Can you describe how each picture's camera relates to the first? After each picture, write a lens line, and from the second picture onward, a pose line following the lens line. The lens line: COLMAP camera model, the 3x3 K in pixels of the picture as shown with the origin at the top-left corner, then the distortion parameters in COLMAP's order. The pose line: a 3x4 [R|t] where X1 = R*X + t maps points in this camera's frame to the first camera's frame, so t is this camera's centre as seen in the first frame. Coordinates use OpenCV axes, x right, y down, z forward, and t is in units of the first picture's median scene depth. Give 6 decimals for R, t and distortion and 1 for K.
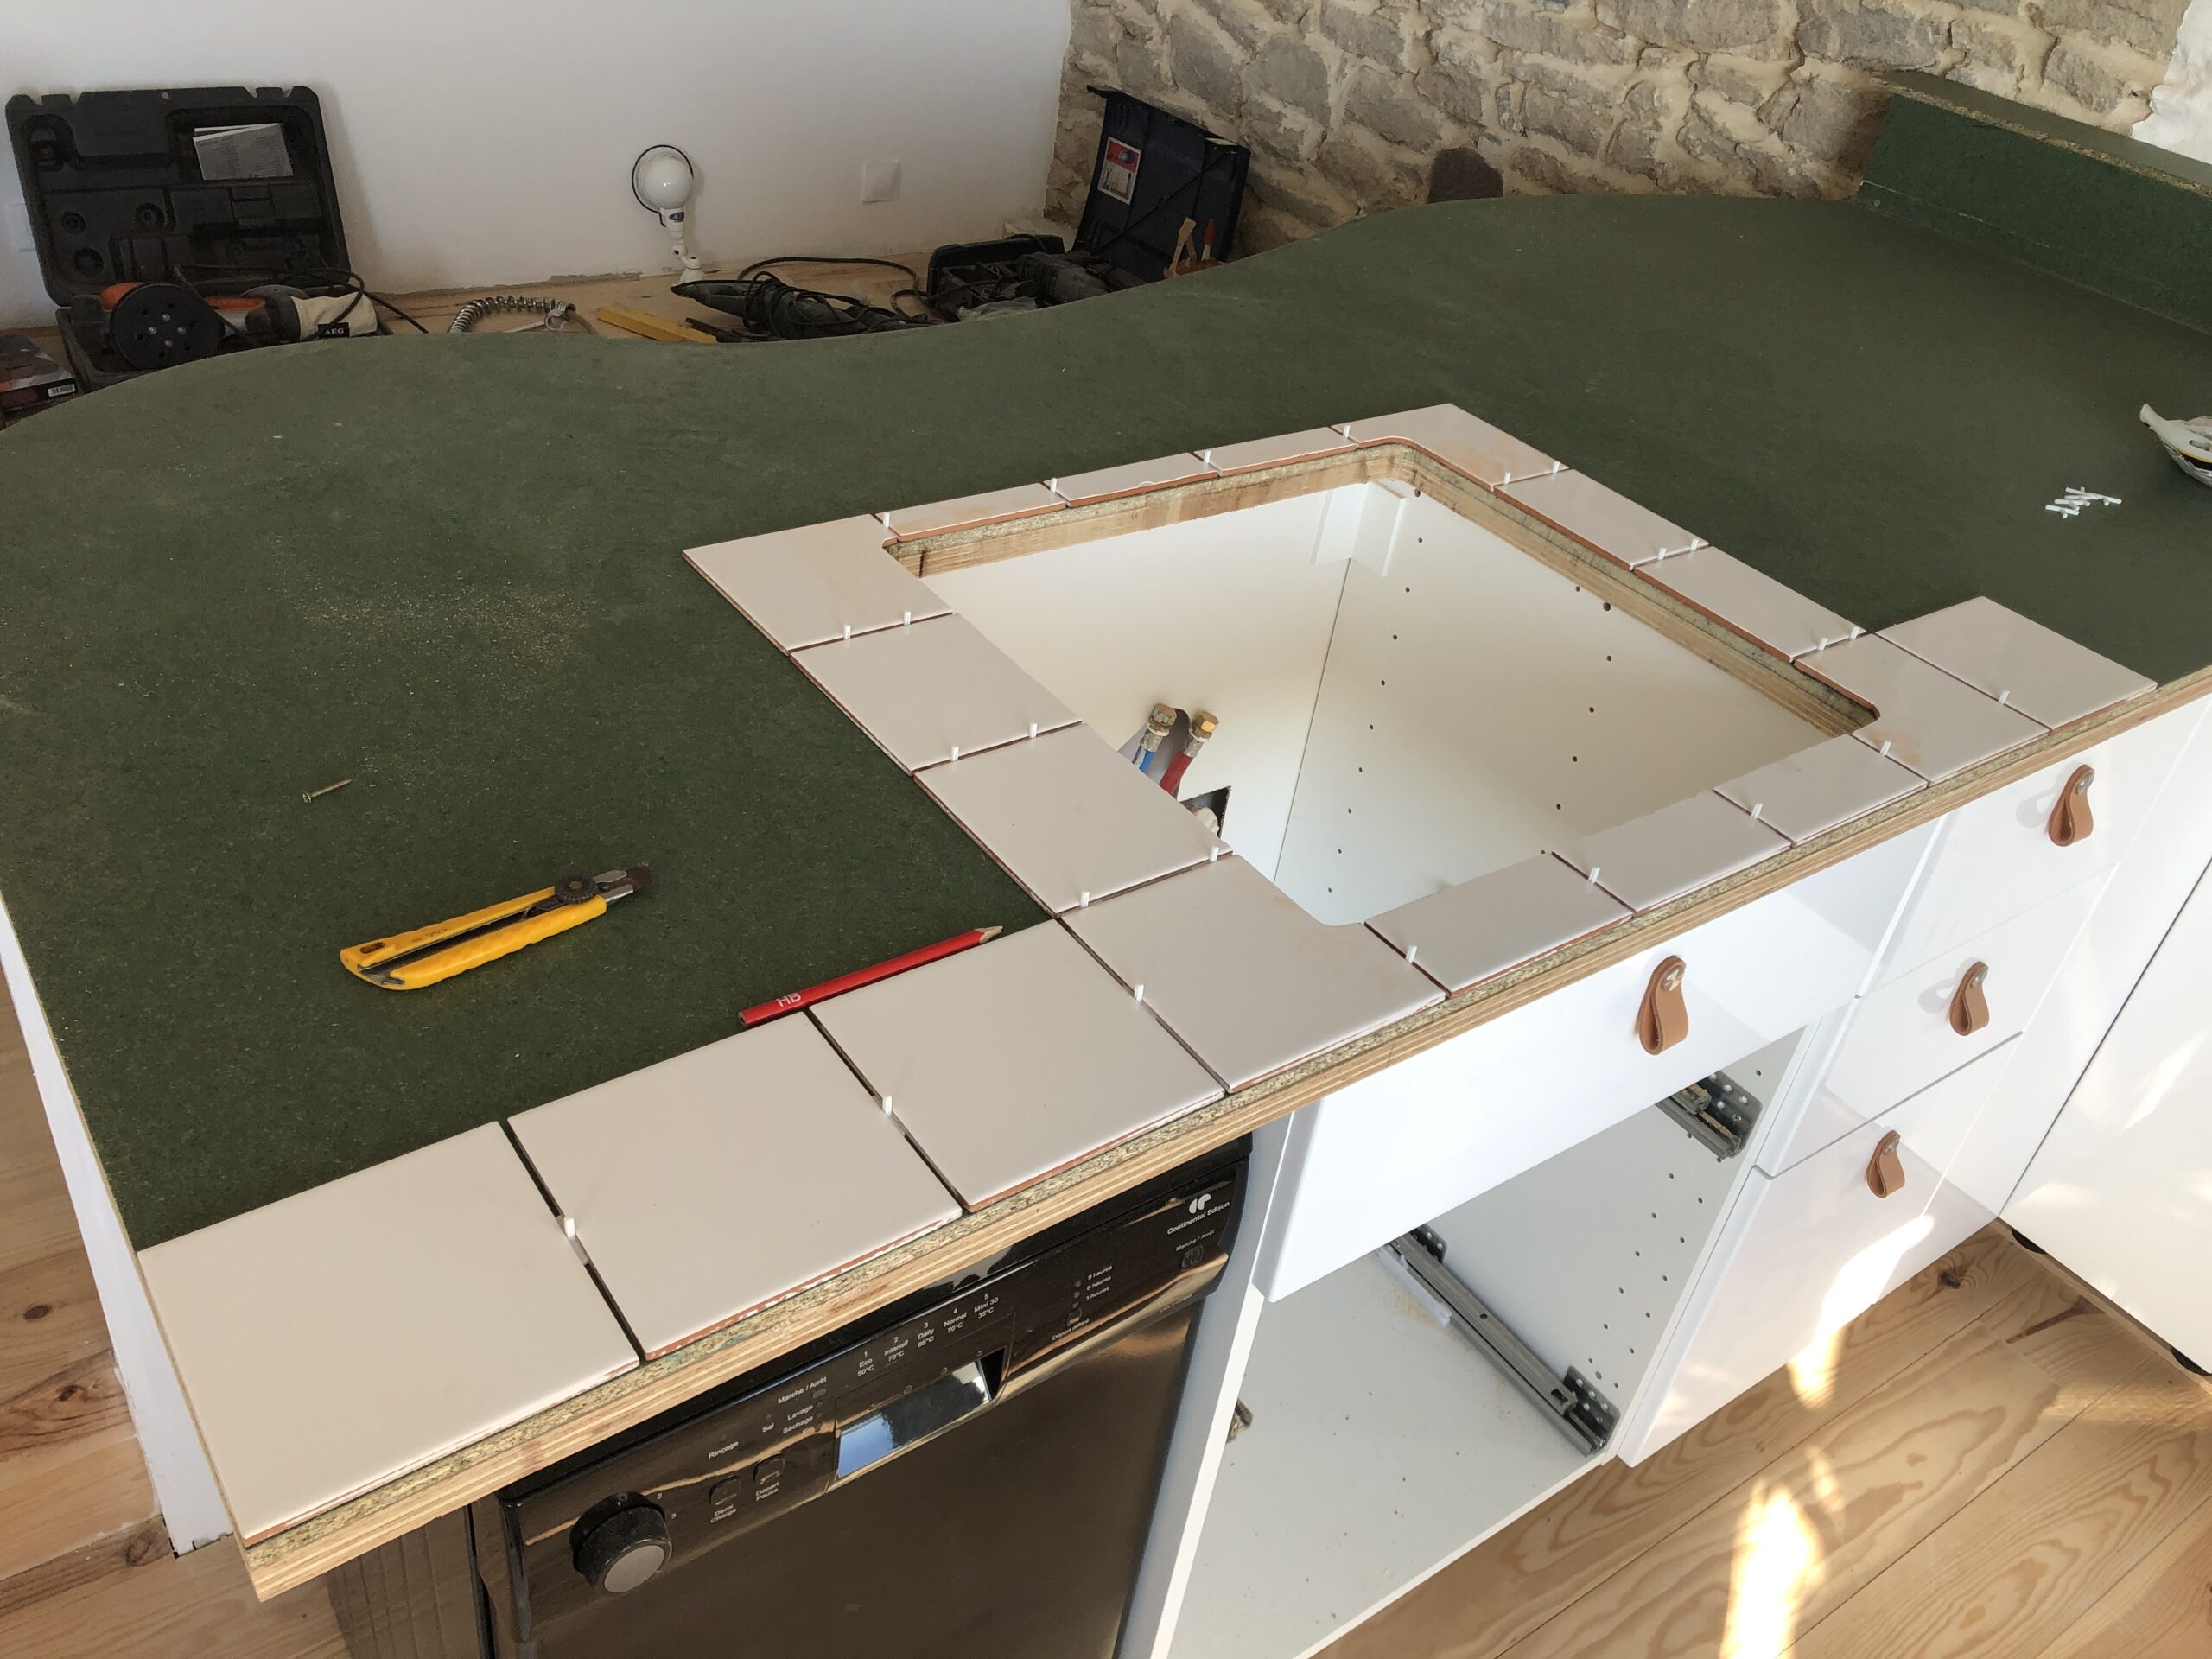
lens RADIAL K [[1816.2, 0, 1096.3], [0, 1816.2, 833.4], [0, 0, 1]] dist [0.021591, -0.014411]
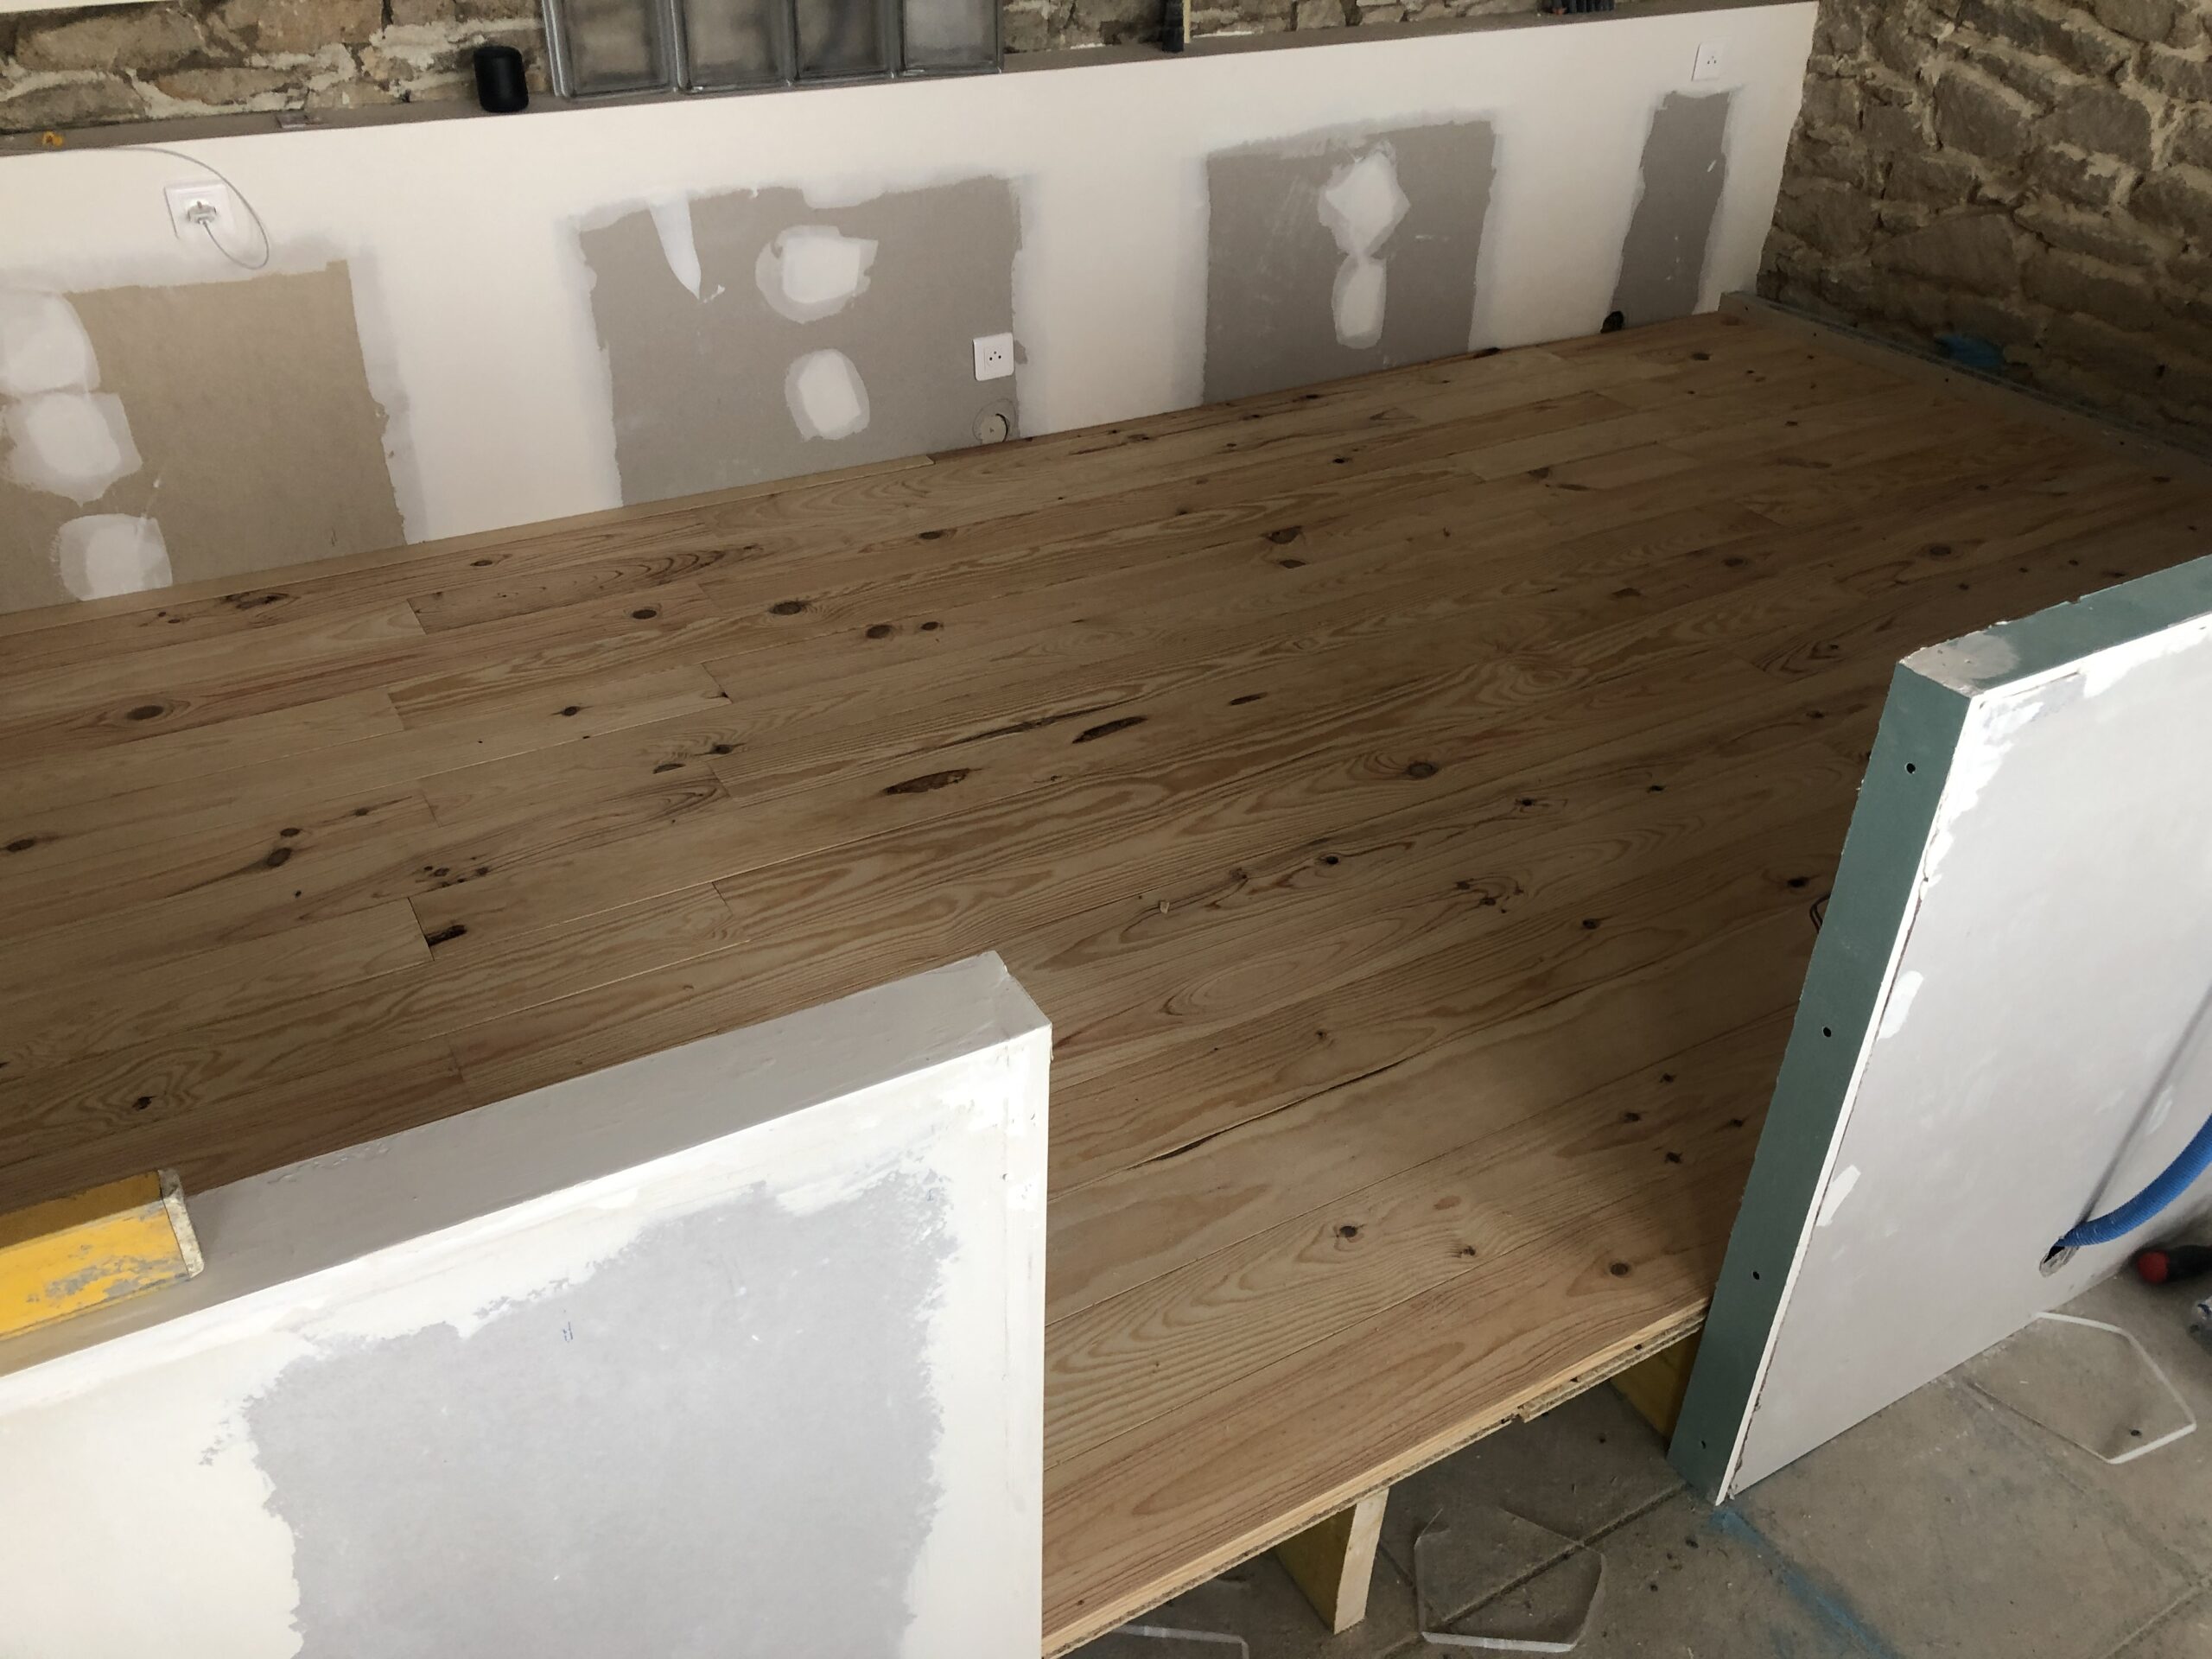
lens RADIAL K [[1816.2, 0, 1103.7], [0, 1816.2, 823.1], [0, 0, 1]] dist [0.021591, -0.014411]
pose [[0.991248, -0.041928, -0.125179, -0.398201], [0.036045, 0.998153, -0.048899, 0.011896], [0.126998, 0.043959, 0.990928, -0.096172]]
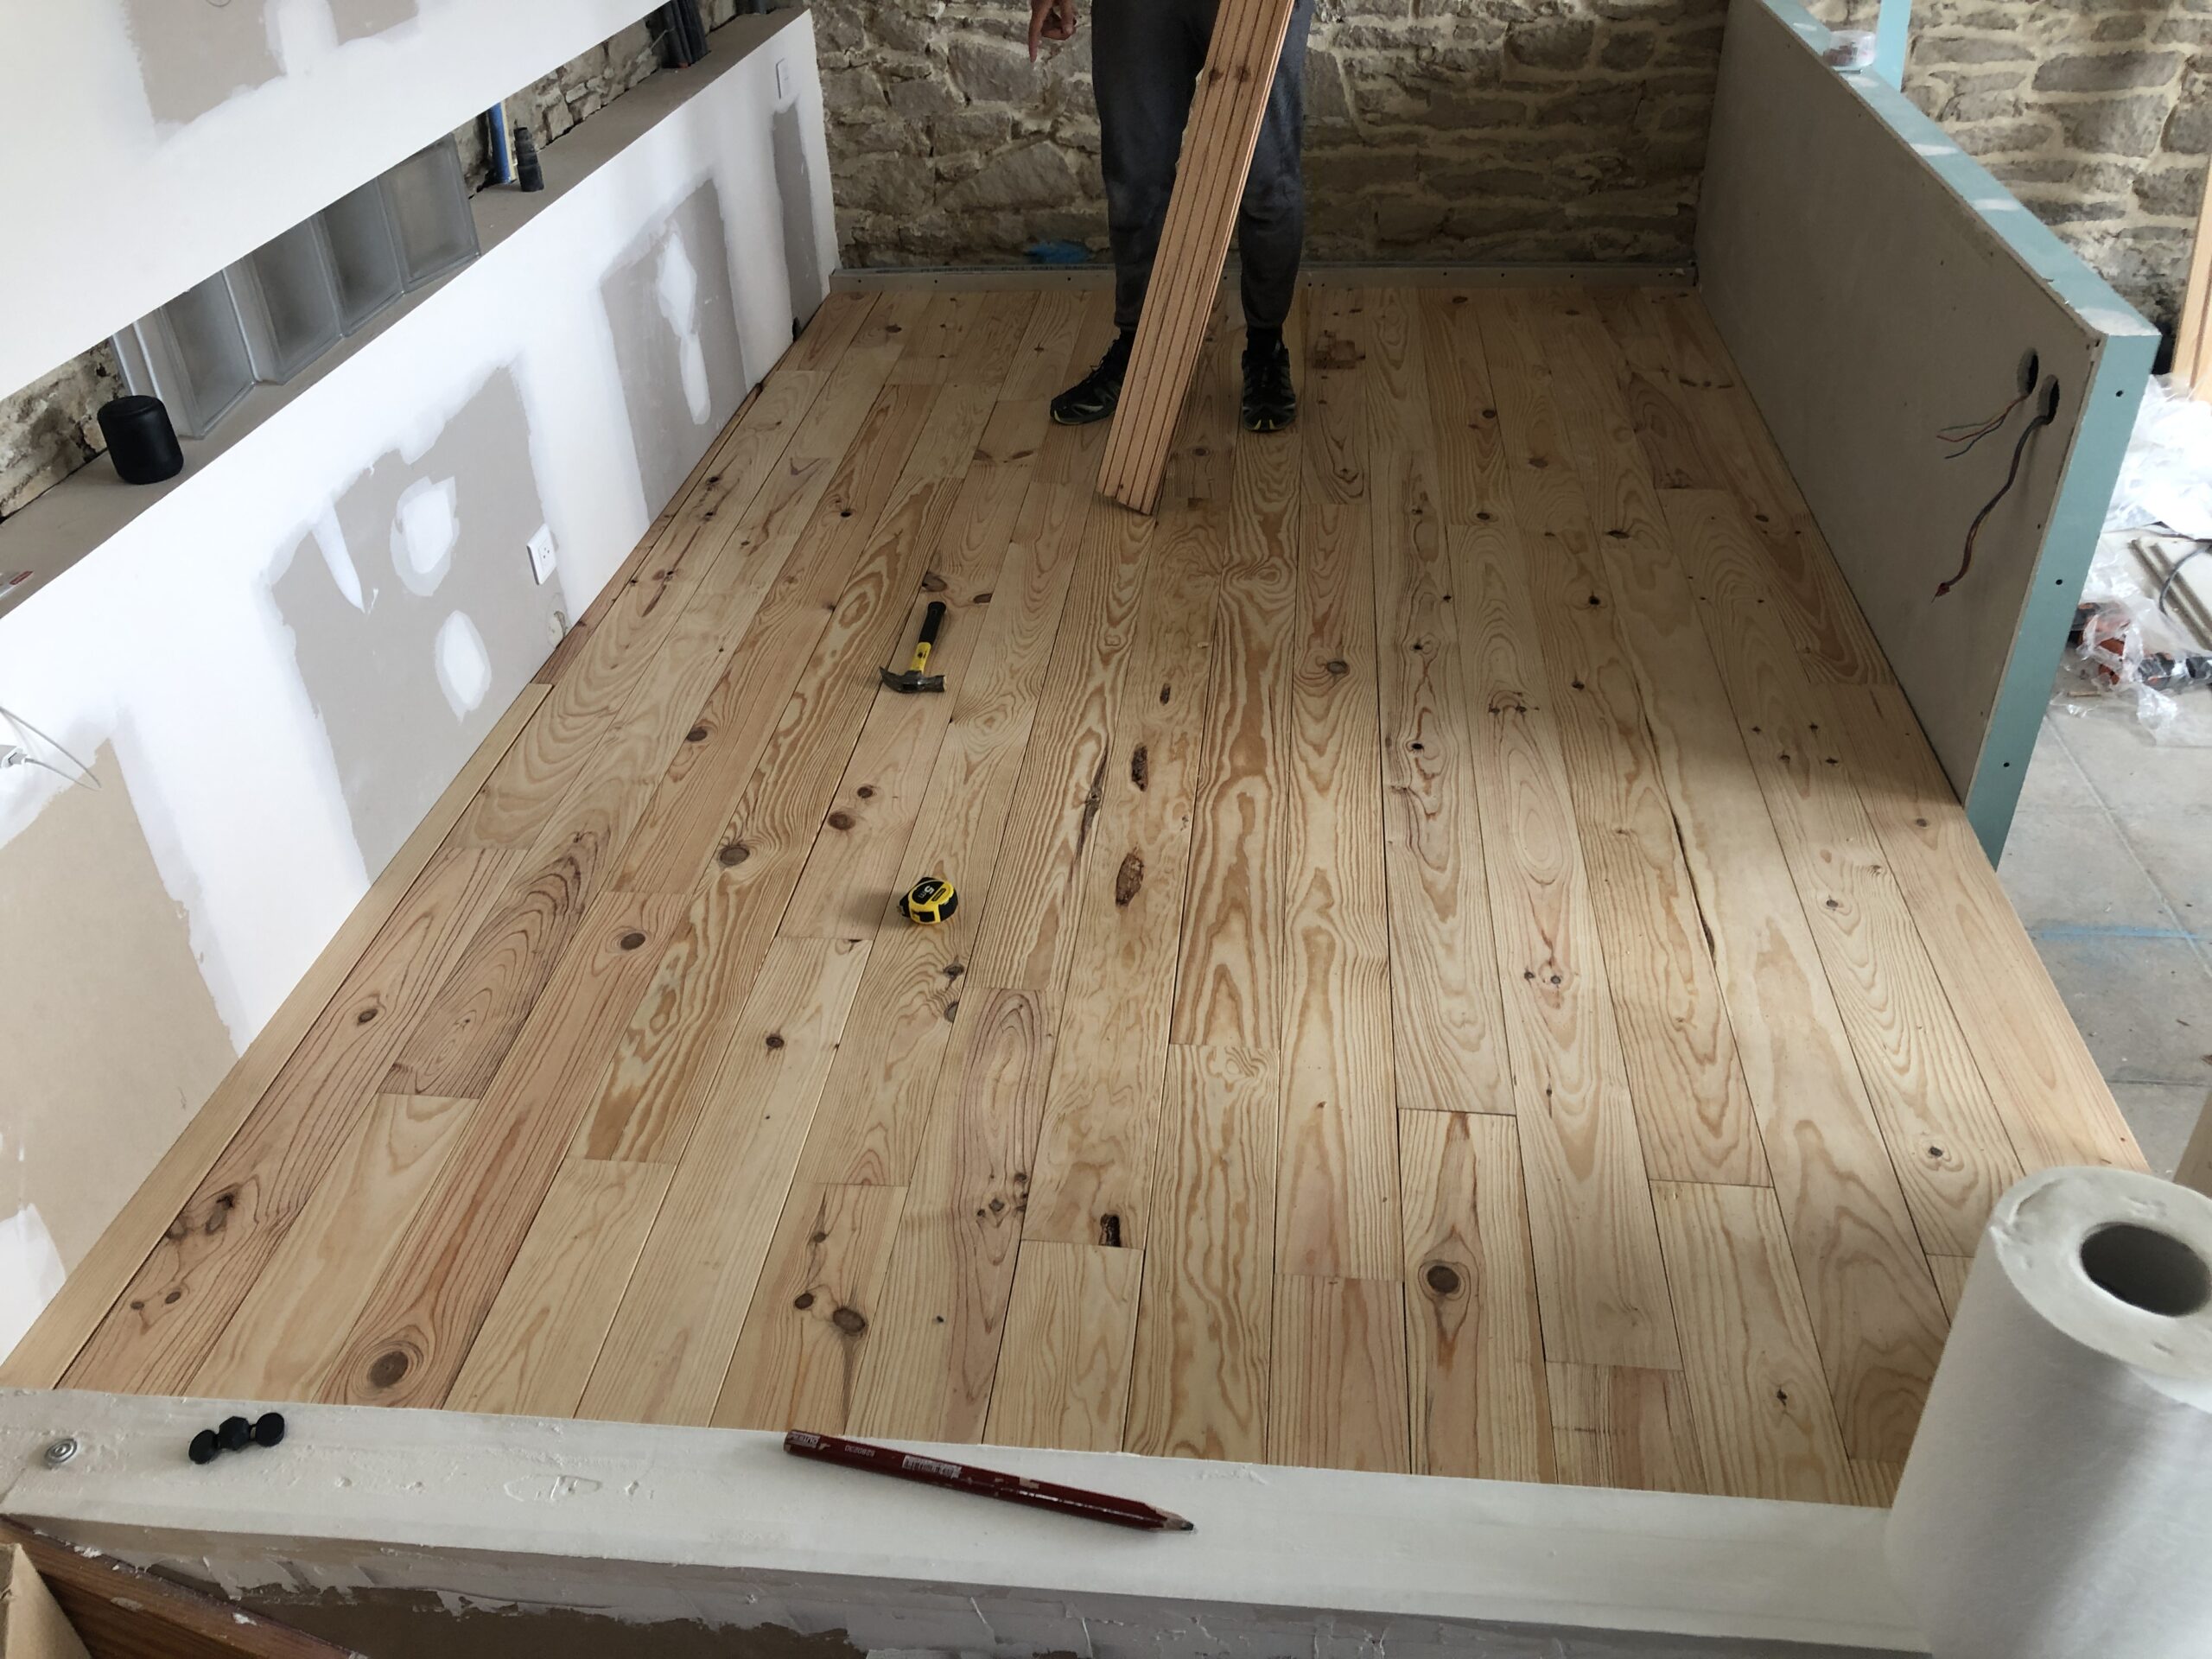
lens RADIAL K [[1816.2, 0, 1100.5], [0, 1816.2, 811.2], [0, 0, 1]] dist [0.021591, -0.014411]
pose [[0.644605, -0.542457, 0.538726, -1.045561], [0.536019, 0.823129, 0.187463, -0.249633], [-0.545131, 0.167928, 0.821360, 0.021304]]
